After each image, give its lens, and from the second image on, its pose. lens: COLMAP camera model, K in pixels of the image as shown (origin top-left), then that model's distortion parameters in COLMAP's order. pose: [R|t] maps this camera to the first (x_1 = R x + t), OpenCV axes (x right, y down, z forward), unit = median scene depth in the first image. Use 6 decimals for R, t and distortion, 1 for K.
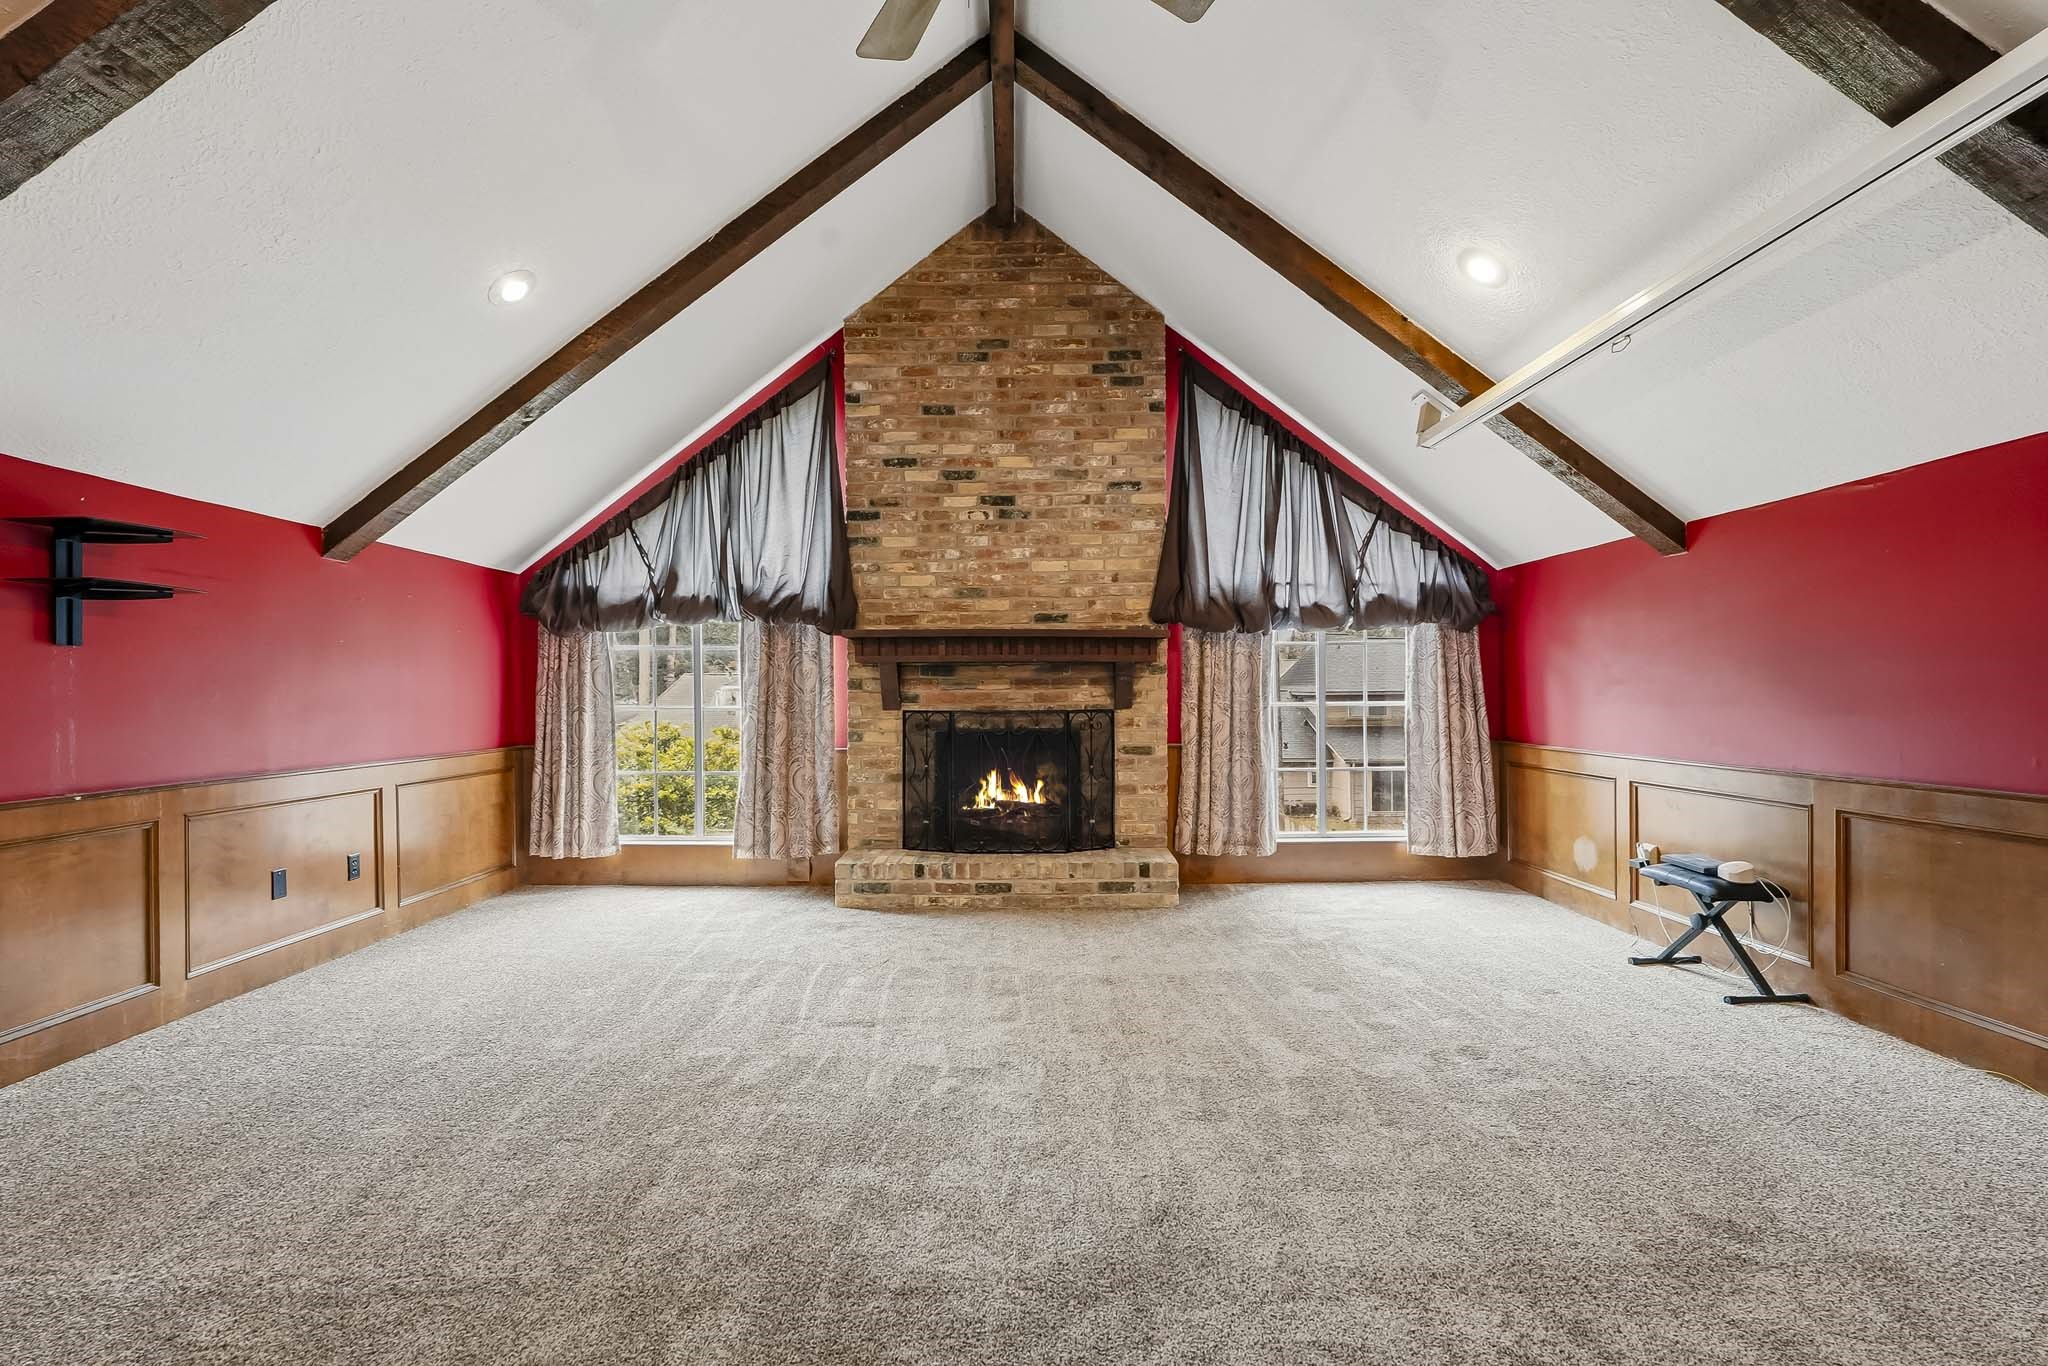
lens RADIAL K [[916.4, 0, 1021.6], [0, 916.4, 690.4], [0, 0, 1]] dist [-0.018760, 0.010489]
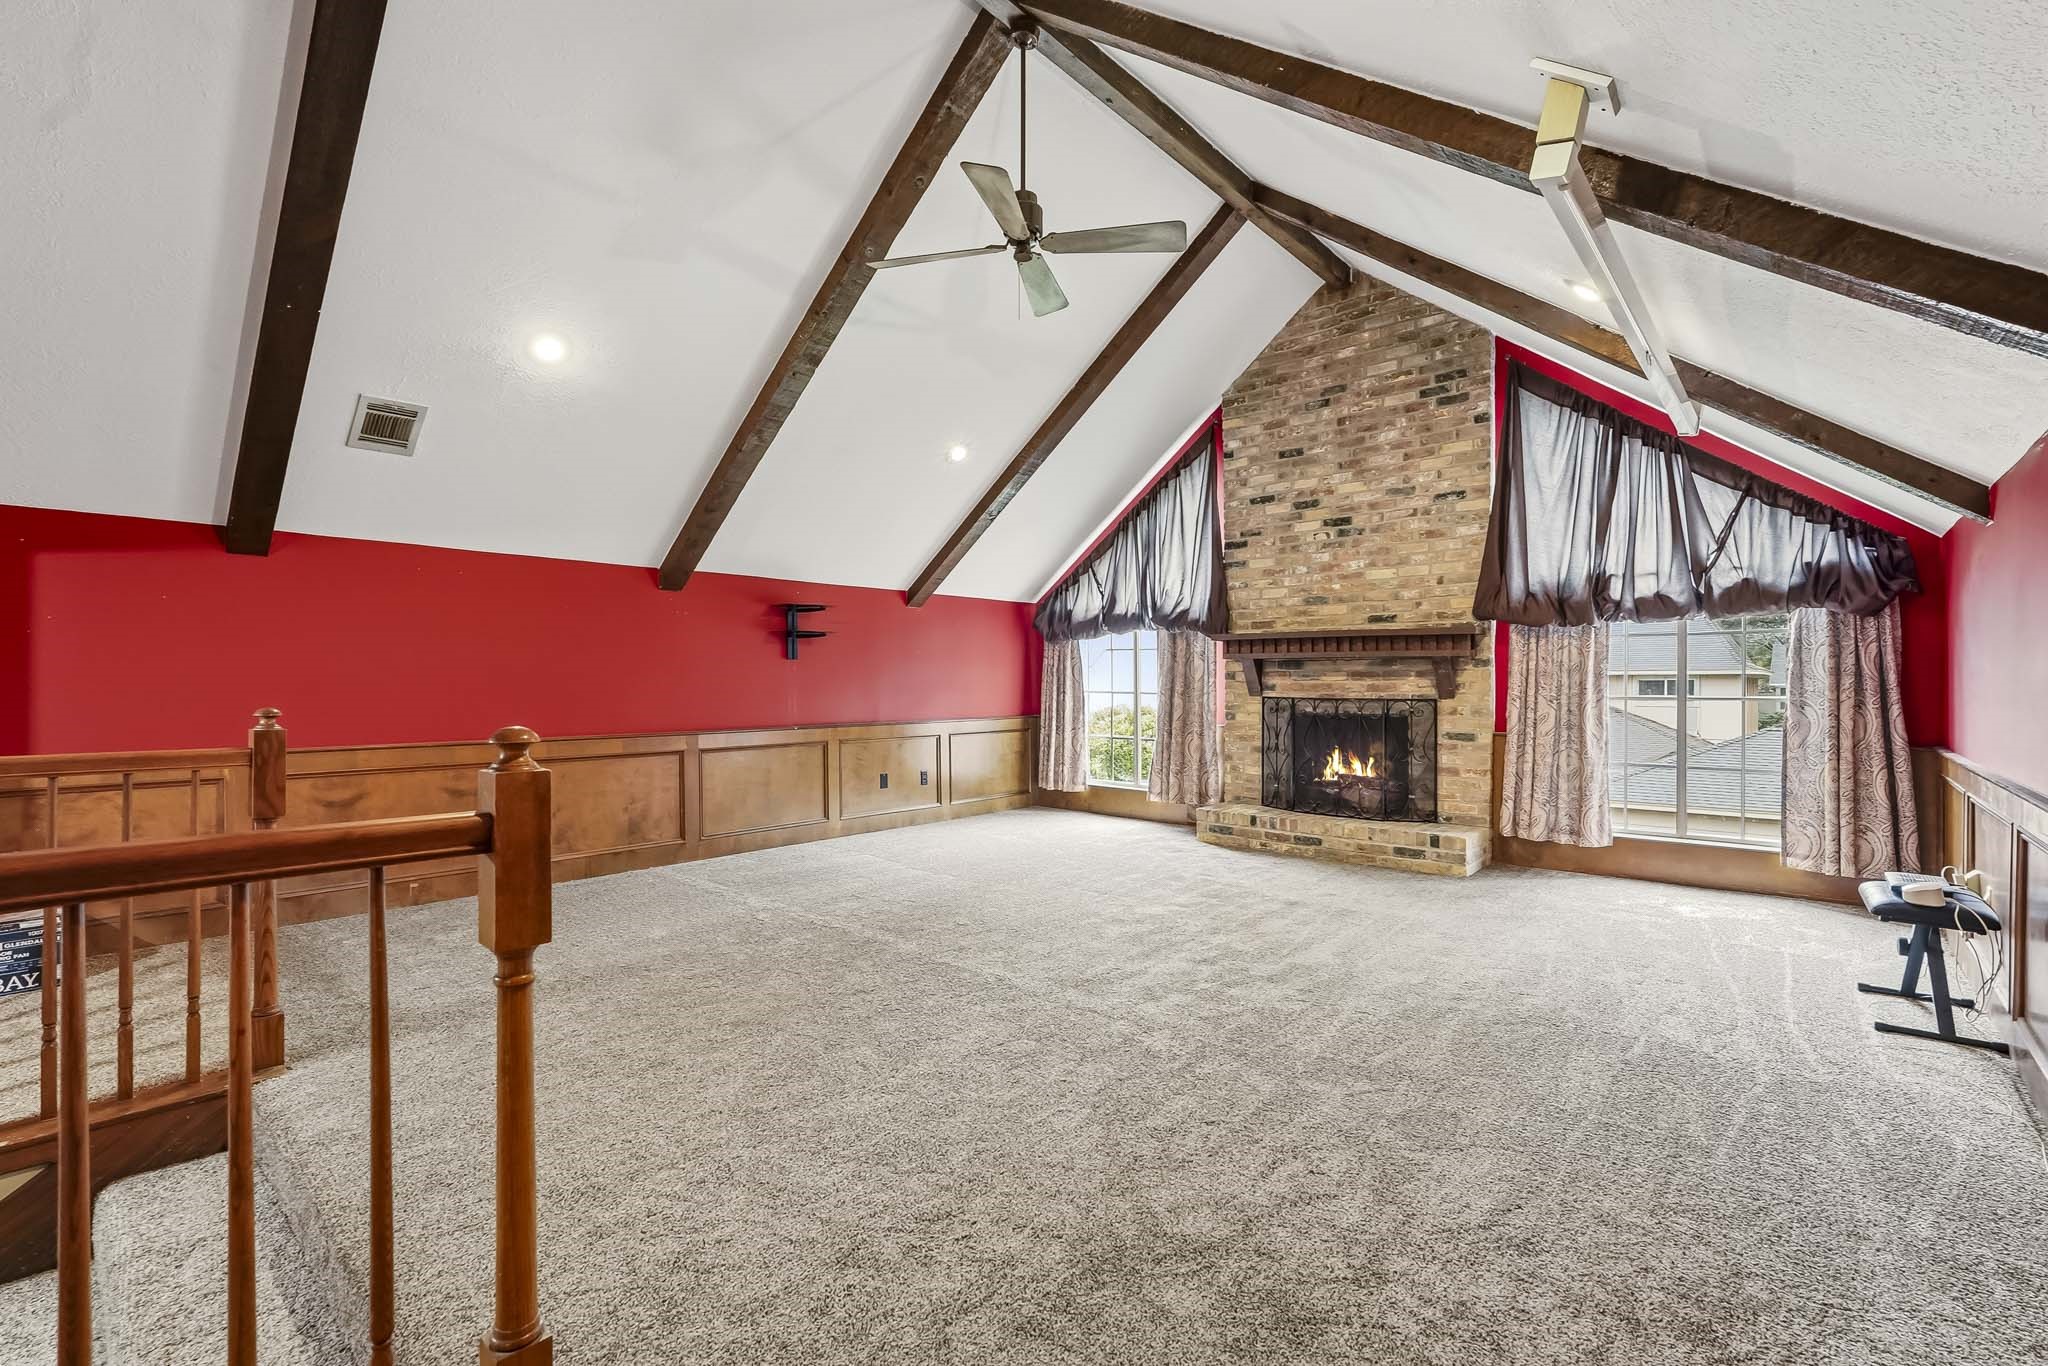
lens RADIAL K [[888.2, 0, 1027.5], [0, 888.2, 699.7], [0, 0, 1]] dist [-0.000540, 0.000099]
pose [[0.755109, 0.019742, -0.655302, 0.433345], [-0.002291, 0.999620, 0.027476, -0.006849], [0.655595, -0.019247, 0.754867, -0.142790]]
